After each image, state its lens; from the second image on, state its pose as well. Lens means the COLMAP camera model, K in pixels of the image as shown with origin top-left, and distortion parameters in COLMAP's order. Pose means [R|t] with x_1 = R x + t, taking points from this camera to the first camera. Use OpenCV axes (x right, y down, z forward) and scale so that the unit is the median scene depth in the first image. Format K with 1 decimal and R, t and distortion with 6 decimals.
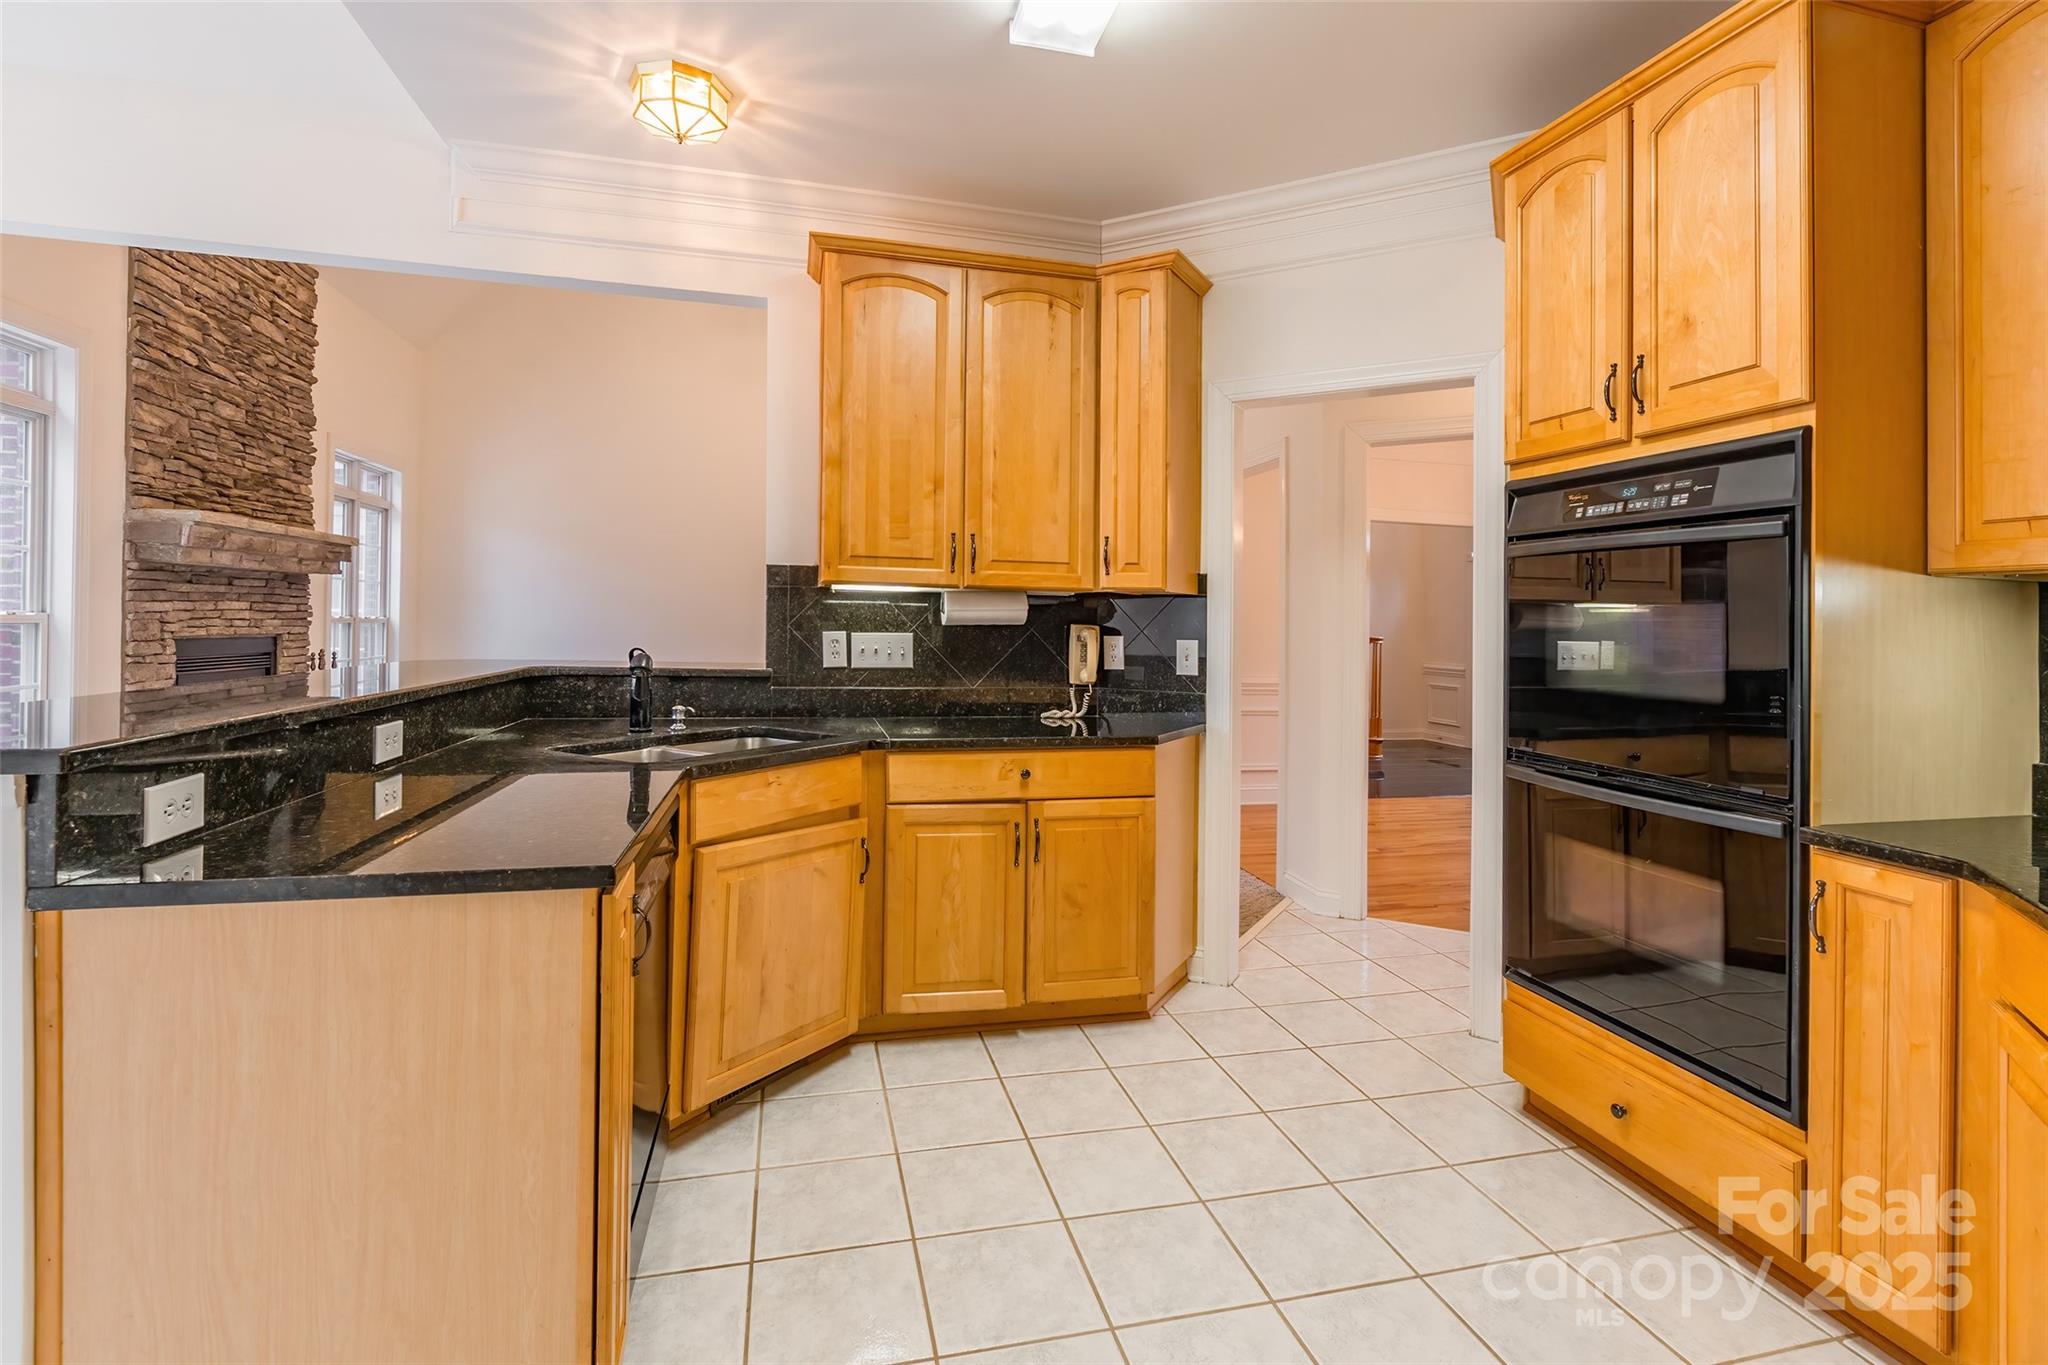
lens RADIAL K [[949.5, 0, 1022.4], [0, 949.5, 645.0], [0, 0, 1]] dist [-0.007548, -0.000327]
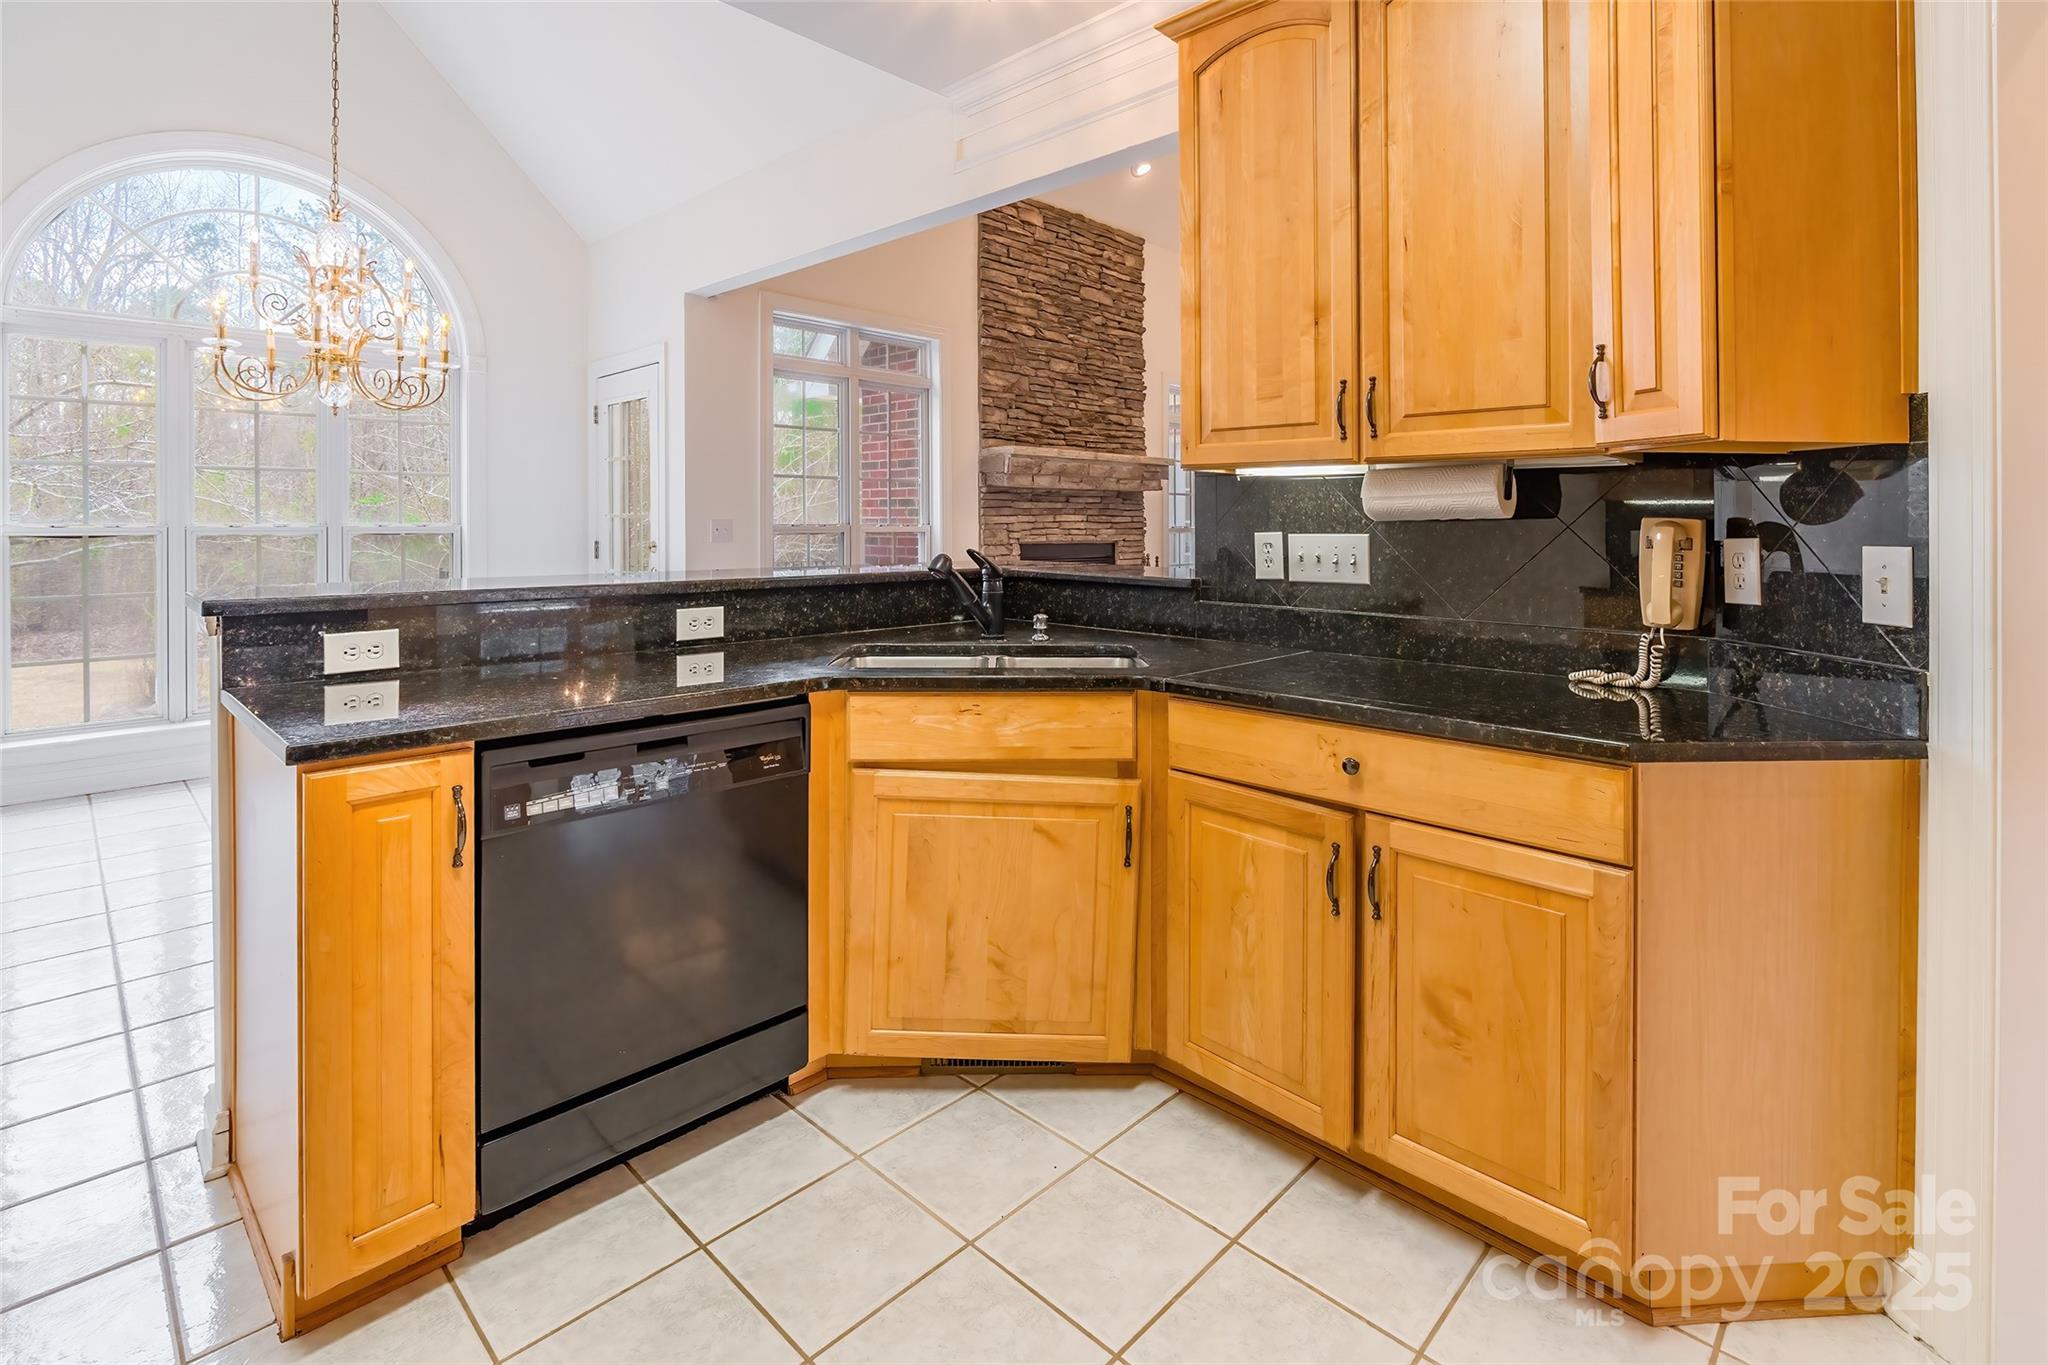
lens RADIAL K [[941.7, 0, 1028.0], [0, 941.7, 547.5], [0, 0, 1]] dist [-0.010736, 0.000112]
pose [[0.539910, 0.005891, -0.841702, 0.315465], [-0.014317, 0.999895, -0.002185, 0.002173], [0.841601, 0.013230, 0.539937, 0.409800]]
